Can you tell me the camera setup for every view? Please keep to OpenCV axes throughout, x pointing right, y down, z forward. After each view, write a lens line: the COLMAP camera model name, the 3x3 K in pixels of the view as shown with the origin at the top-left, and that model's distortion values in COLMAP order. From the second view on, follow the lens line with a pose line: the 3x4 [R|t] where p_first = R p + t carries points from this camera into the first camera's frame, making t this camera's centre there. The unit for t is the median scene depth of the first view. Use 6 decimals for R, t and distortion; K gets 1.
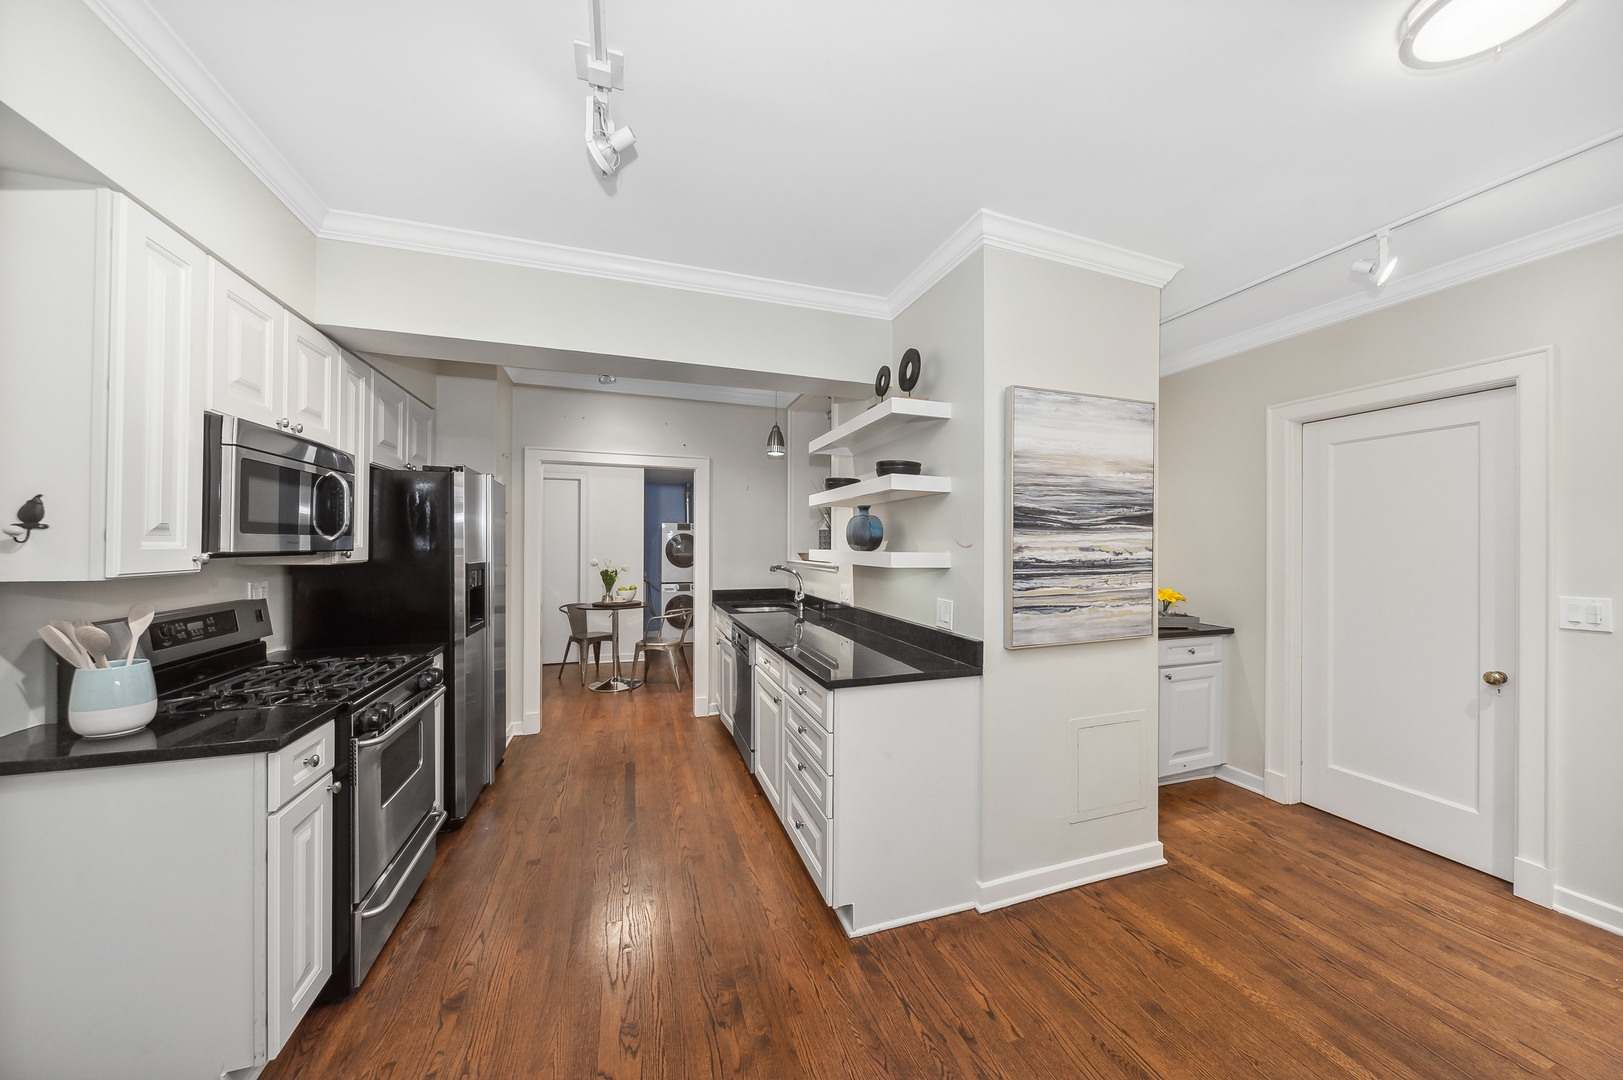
lens RADIAL K [[551.1, 0, 824.6], [0, 551.1, 544.2], [0, 0, 1]] dist [0.000971, 0.000079]
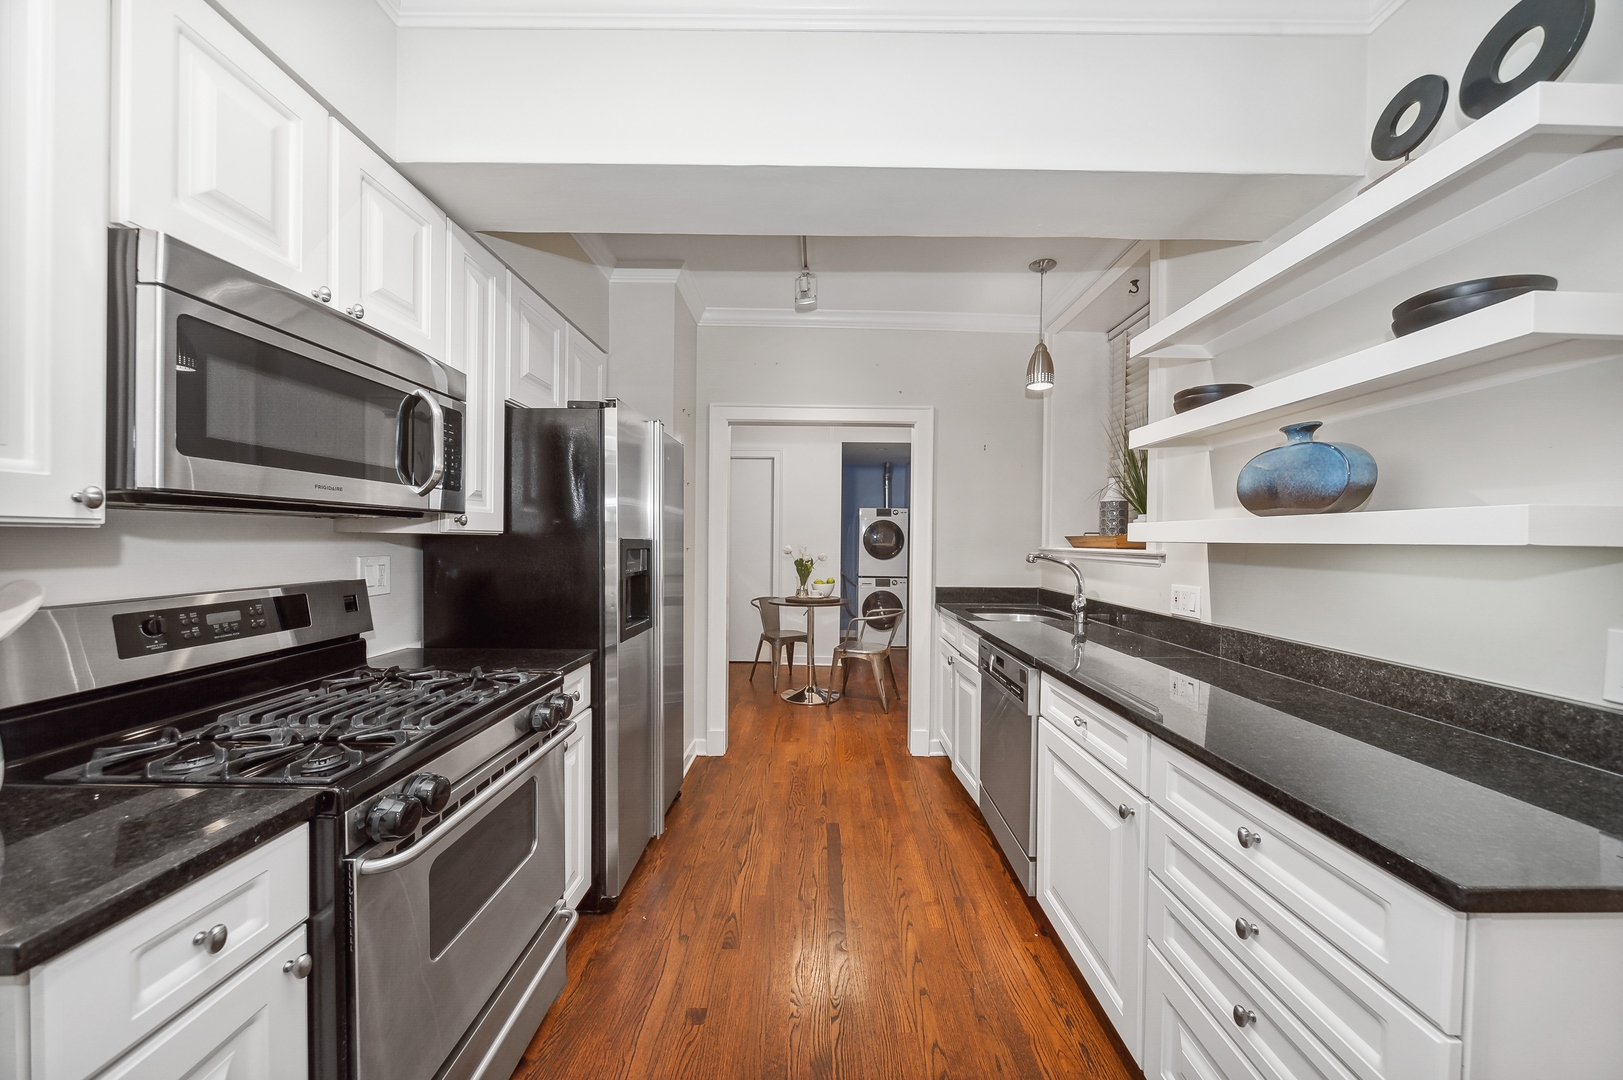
lens RADIAL K [[551.1, 0, 824.6], [0, 551.1, 544.2], [0, 0, 1]] dist [0.000971, 0.000079]
pose [[0.946342, 0.007377, -0.323081, -0.132558], [-0.005463, 0.999962, 0.006829, 0.027336], [0.323119, -0.004698, 0.946347, 0.316087]]
